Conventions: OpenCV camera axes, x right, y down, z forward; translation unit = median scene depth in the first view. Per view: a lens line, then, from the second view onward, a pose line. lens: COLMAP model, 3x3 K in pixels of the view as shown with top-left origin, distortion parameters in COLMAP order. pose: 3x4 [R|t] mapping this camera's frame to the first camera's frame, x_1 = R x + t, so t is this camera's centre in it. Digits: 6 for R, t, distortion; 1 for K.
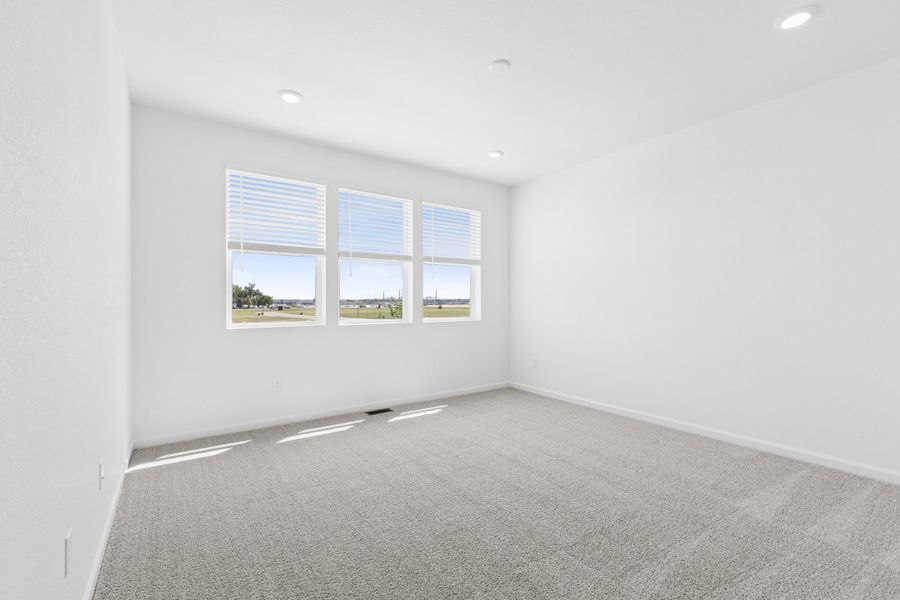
lens RADIAL K [[402.6, 0, 457.0], [0, 402.6, 295.8], [0, 0, 1]] dist [0.002046, -0.000553]
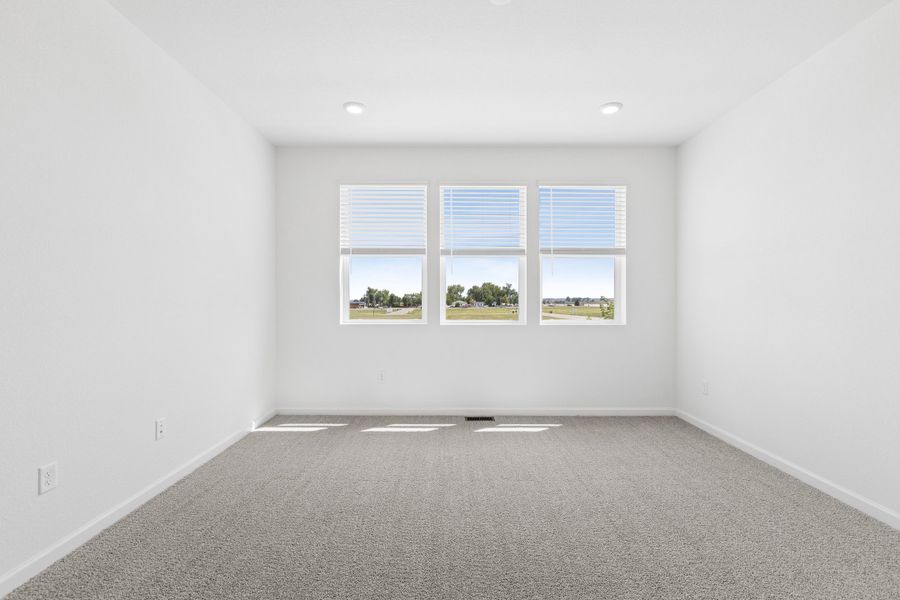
lens RADIAL K [[402.6, 0, 457.0], [0, 402.6, 295.8], [0, 0, 1]] dist [0.002046, -0.000553]
pose [[0.813027, -0.005463, -0.582200, 0.271703], [0.006966, 0.999976, 0.000344, 0.001924], [0.582184, -0.004336, 0.813046, 0.186701]]
